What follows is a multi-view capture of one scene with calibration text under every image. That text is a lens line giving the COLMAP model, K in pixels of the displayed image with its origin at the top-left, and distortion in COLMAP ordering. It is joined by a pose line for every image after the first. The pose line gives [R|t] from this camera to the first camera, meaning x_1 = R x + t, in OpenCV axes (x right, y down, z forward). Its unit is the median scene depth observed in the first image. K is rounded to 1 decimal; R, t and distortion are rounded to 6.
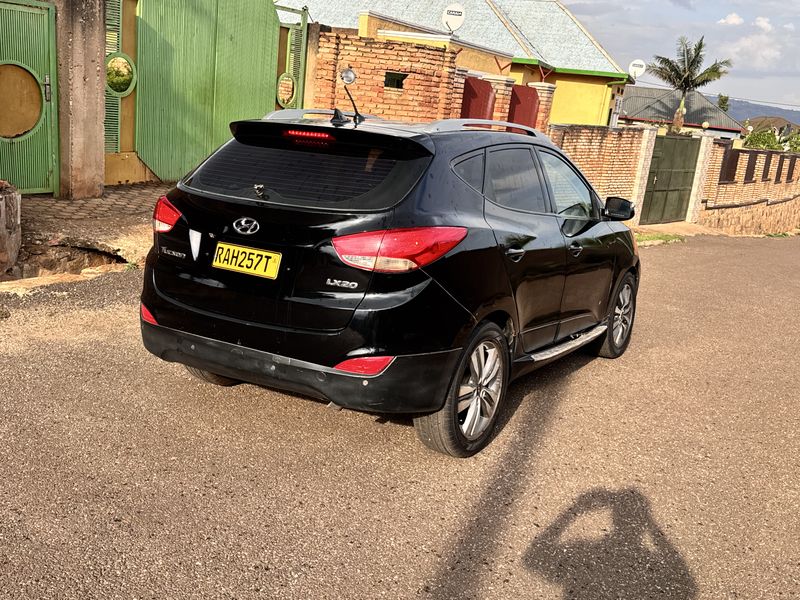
lens RADIAL K [[806.1, 0, 399.7], [0, 806.1, 301.3], [0, 0, 1]] dist [0.006138, 0.000000]
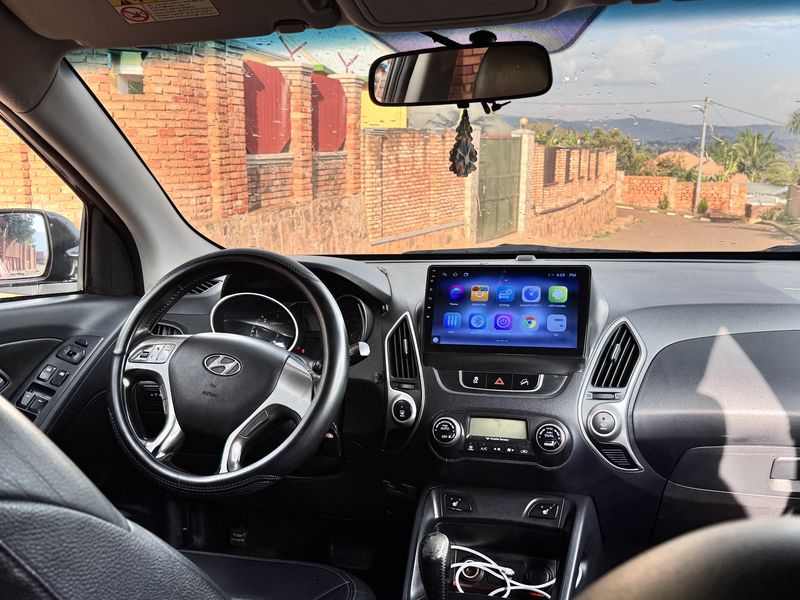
lens RADIAL K [[806.1, 0, 401.7], [0, 806.1, 299.9], [0, 0, 1]] dist [0.006138, 0.000000]
pose [[0.958615, -0.151818, 0.240851, 0.012552], [0.162859, 0.986294, -0.026495, -0.032510], [-0.233527, 0.064624, 0.970201, 0.248073]]
